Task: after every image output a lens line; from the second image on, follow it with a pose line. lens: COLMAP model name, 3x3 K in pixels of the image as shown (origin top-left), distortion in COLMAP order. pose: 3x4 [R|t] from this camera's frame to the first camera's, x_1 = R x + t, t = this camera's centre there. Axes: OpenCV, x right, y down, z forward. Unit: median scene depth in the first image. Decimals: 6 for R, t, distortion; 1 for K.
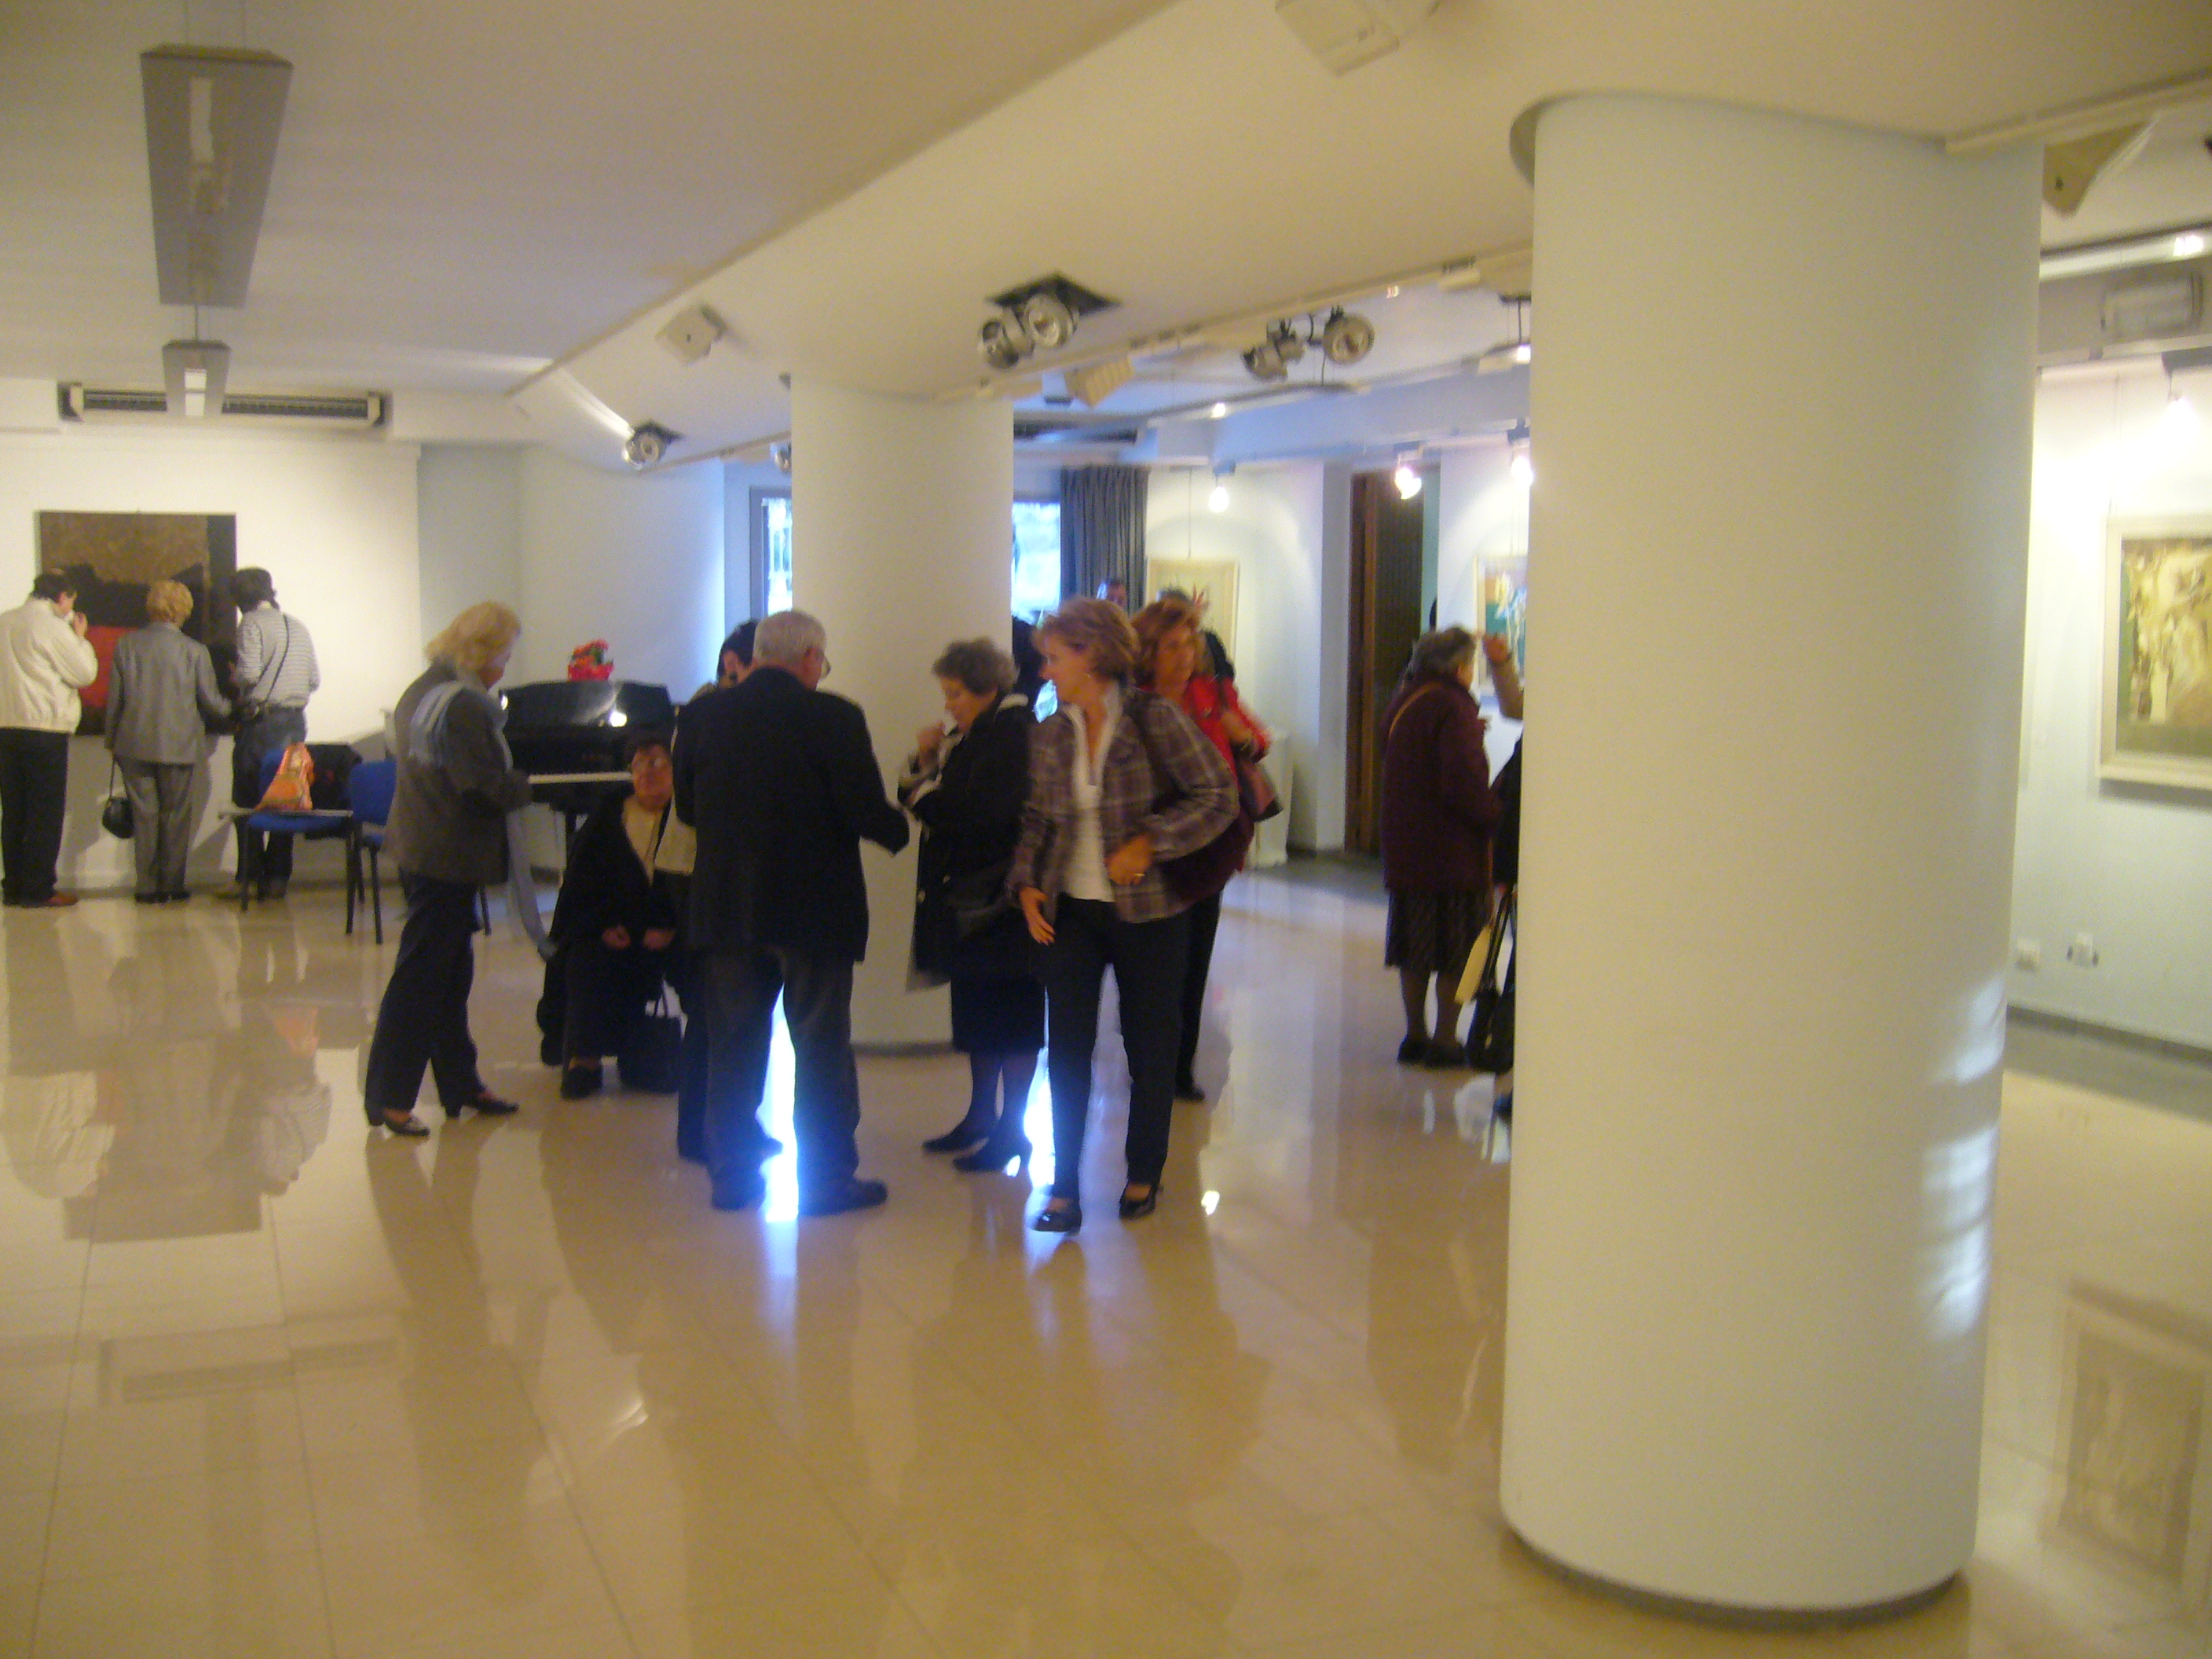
lens RADIAL K [[2339.2, 0, 1106.0], [0, 2339.2, 829.5], [0, 0, 1]] dist [-0.058465, 0.011106]
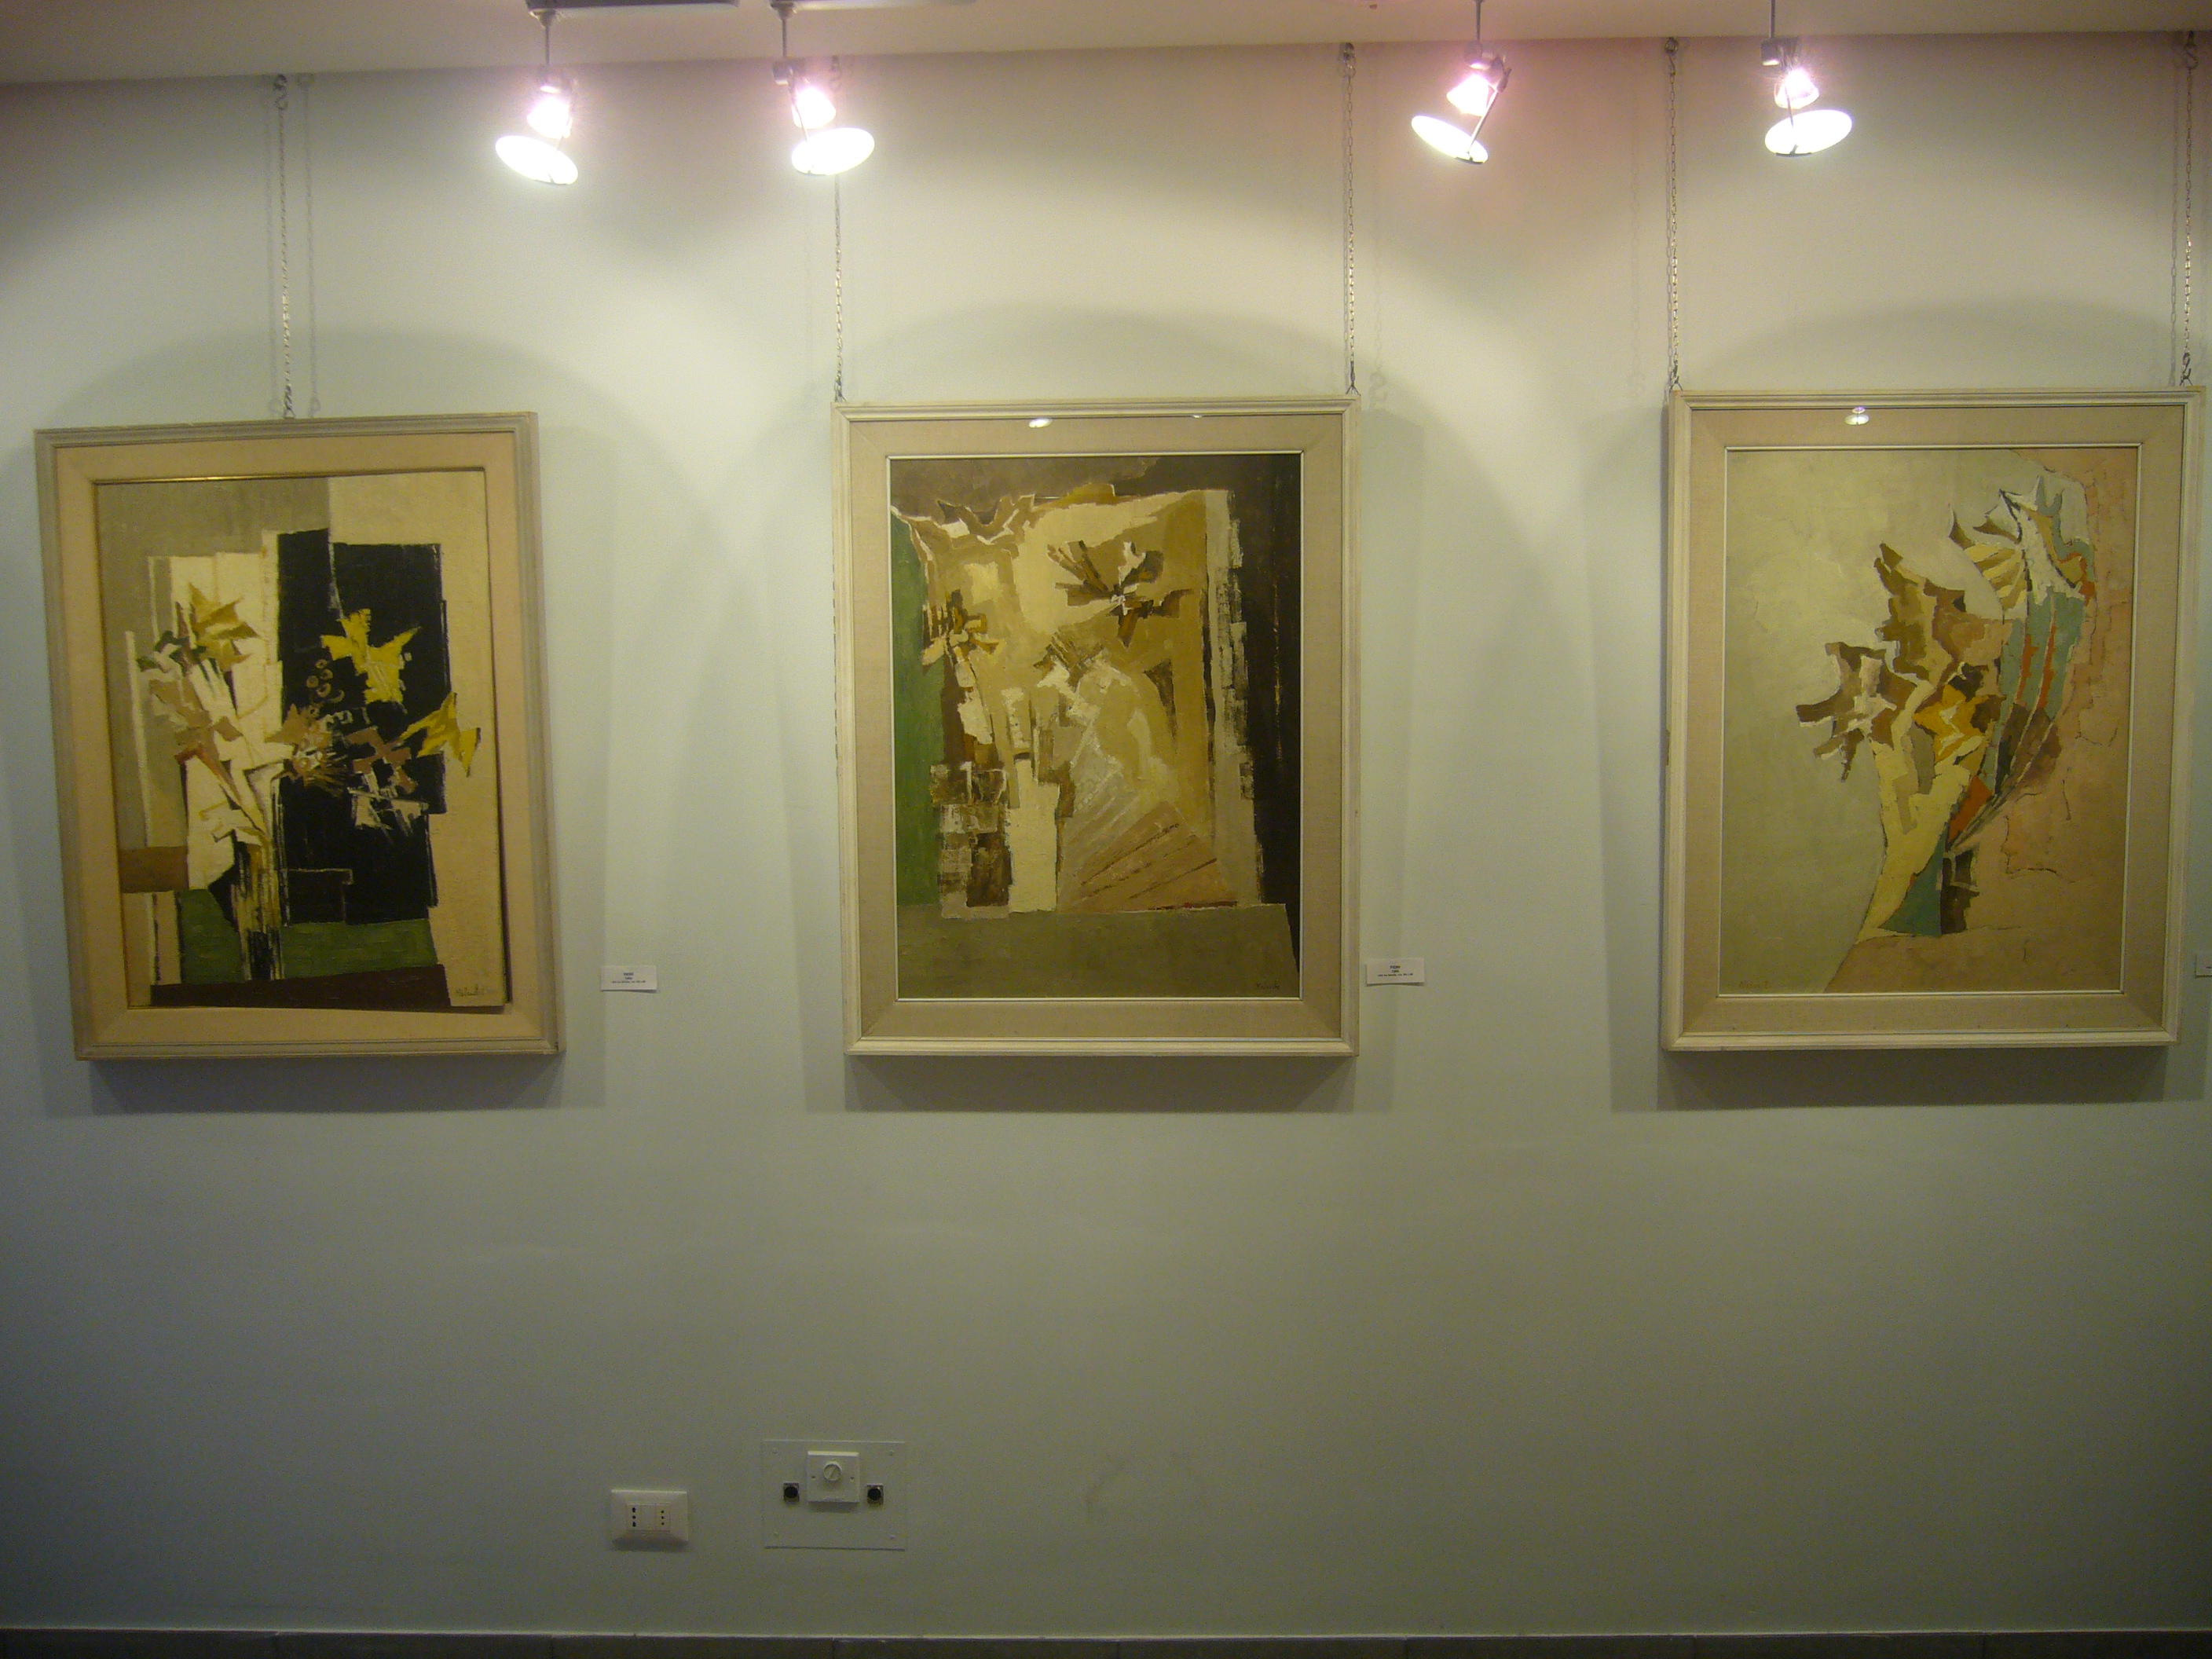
lens RADIAL K [[2339.2, 0, 1106.0], [0, 2339.2, 829.5], [0, 0, 1]] dist [-0.058465, 0.011106]
pose [[0.405174, -0.085556, 0.910227, 0.081167], [0.107682, 0.993147, 0.045417, -0.078192], [-0.907876, 0.079614, 0.411611, 0.810172]]
